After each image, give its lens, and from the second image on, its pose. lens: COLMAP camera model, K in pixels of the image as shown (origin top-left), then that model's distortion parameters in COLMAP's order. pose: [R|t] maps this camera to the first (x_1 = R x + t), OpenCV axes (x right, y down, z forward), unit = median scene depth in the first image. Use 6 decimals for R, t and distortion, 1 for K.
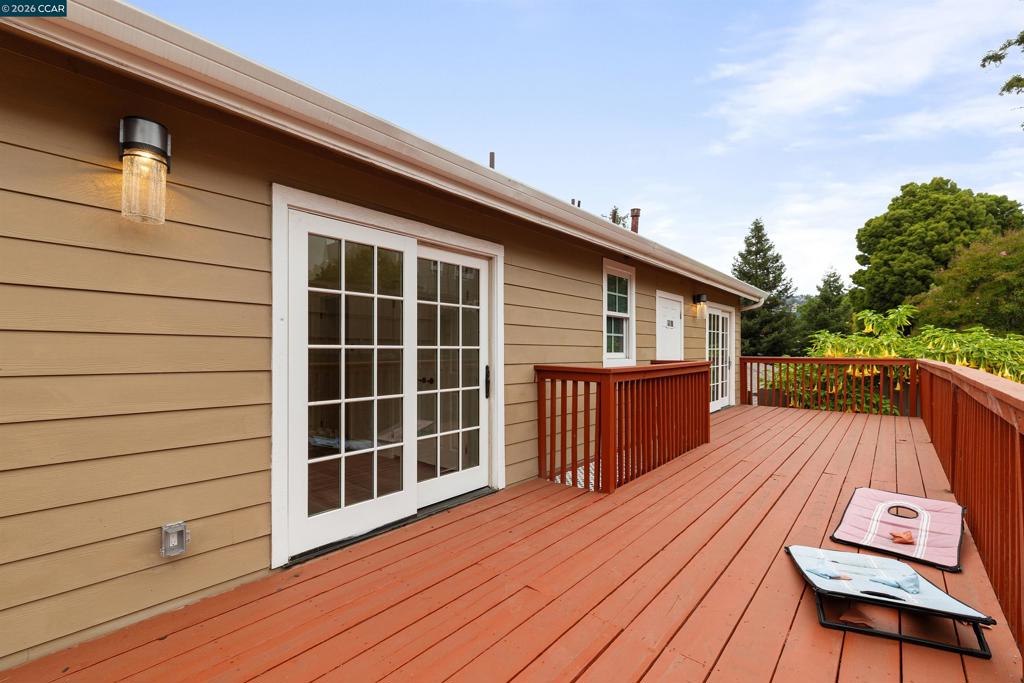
lens RADIAL K [[444.1, 0, 534.7], [0, 444.1, 334.8], [0, 0, 1]] dist [0.020248, -0.001469]
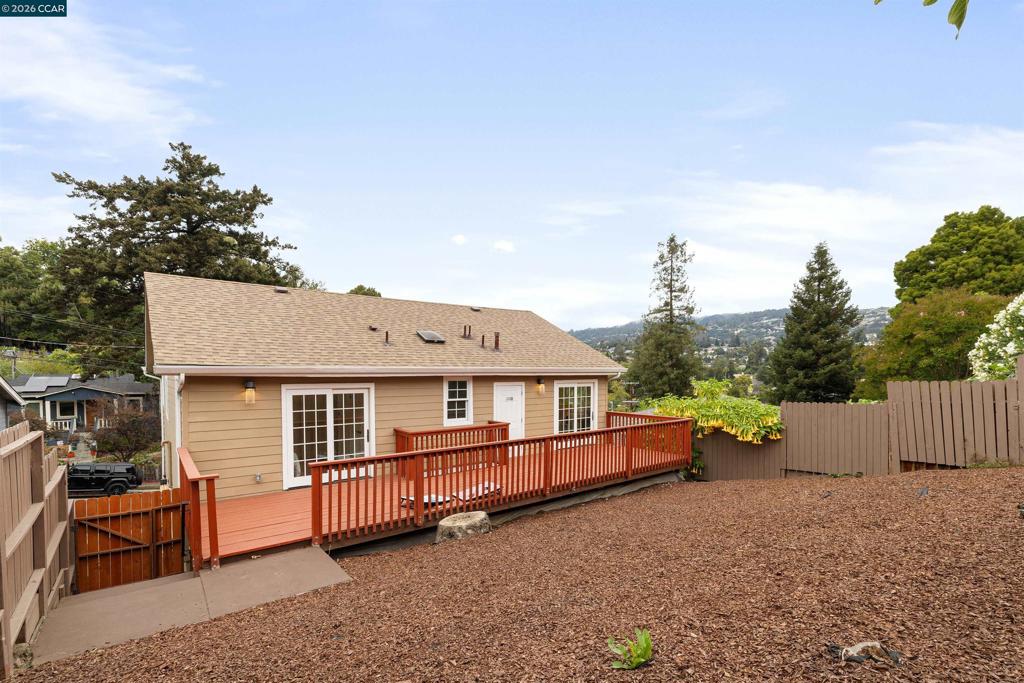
lens RADIAL K [[444.1, 0, 515.4], [0, 444.1, 376.1], [0, 0, 1]] dist [0.020248, -0.001469]
pose [[0.973679, 0.002934, -0.227904, 0.174905], [0.006957, 0.999069, 0.042587, -0.046018], [0.227817, -0.043052, 0.972752, -0.174036]]
